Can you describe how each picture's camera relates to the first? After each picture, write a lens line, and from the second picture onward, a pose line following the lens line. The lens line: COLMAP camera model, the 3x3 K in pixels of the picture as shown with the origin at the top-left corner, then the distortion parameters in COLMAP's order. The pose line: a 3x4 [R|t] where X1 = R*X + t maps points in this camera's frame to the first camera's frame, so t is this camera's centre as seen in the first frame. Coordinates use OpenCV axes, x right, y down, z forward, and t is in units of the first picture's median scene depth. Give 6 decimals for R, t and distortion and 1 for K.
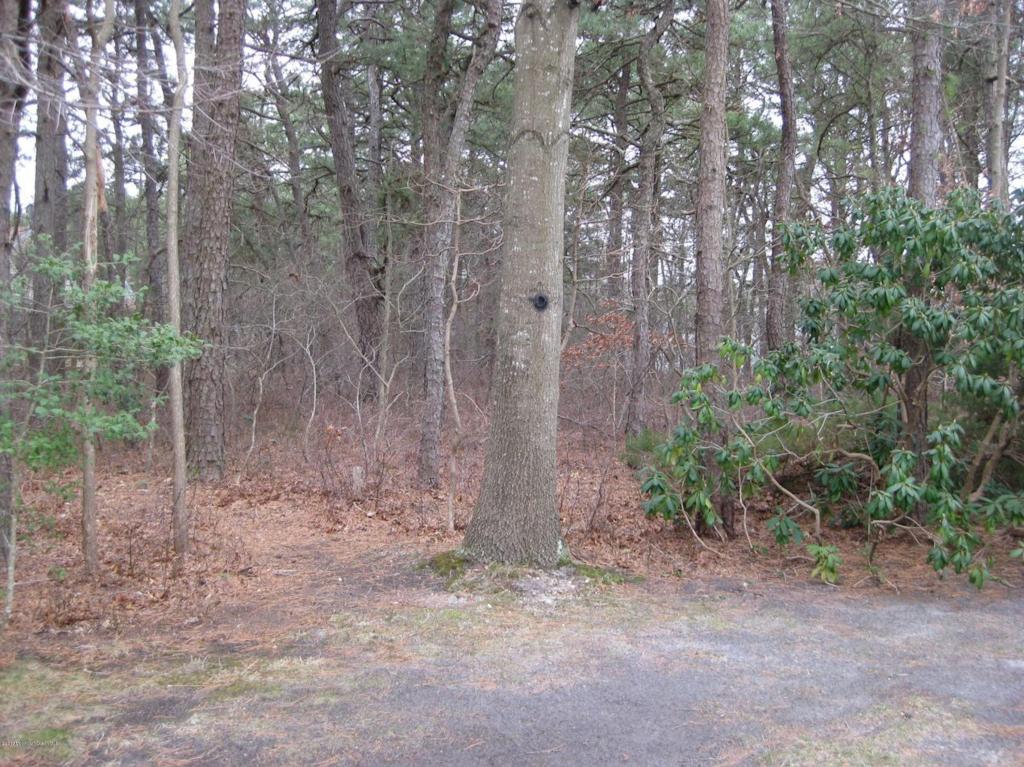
lens RADIAL K [[1116.2, 0, 514.1], [0, 1116.2, 385.1], [0, 0, 1]] dist [-0.144907, 0.000000]
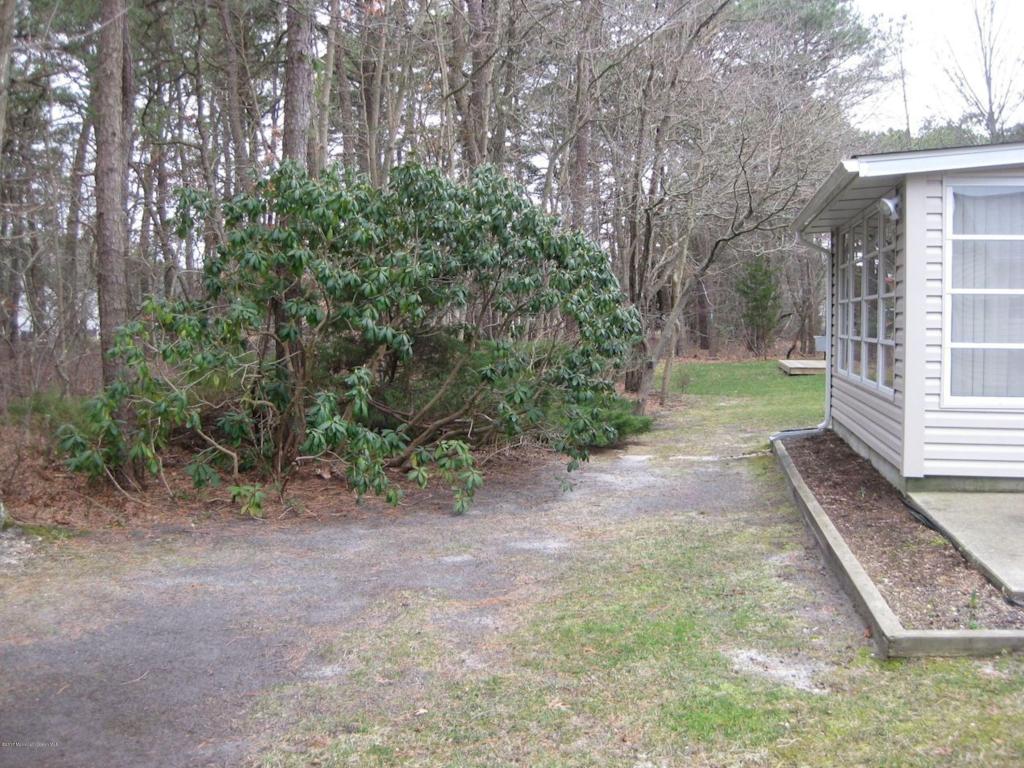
lens RADIAL K [[1116.2, 0, 507.0], [0, 1116.2, 383.9], [0, 0, 1]] dist [-0.144907, 0.000000]
pose [[0.790649, -0.046455, 0.610504, -0.193575], [0.027829, 0.998814, 0.039962, 0.008925], [-0.611637, -0.014607, 0.791004, -0.030933]]
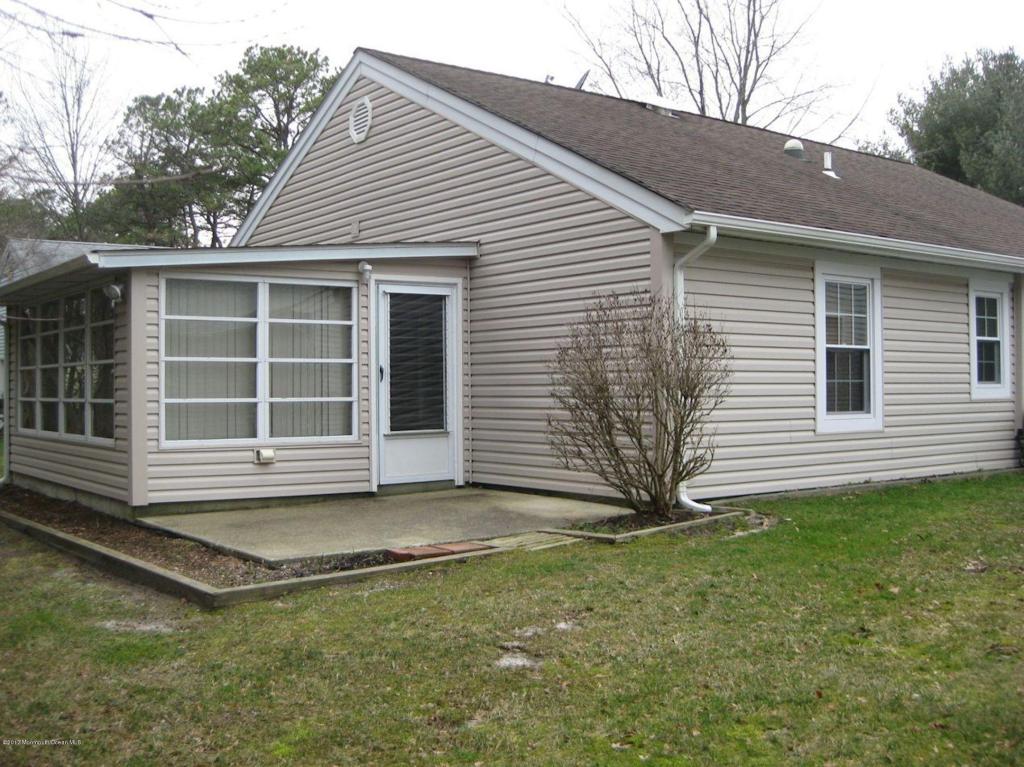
lens RADIAL K [[1116.2, 0, 512.7], [0, 1116.2, 382.3], [0, 0, 1]] dist [-0.144907, 0.000000]
pose [[0.084119, -0.006443, 0.996435, -0.616160], [0.037230, 0.999301, 0.003318, 0.015346], [-0.995760, 0.036818, 0.084300, -0.003866]]
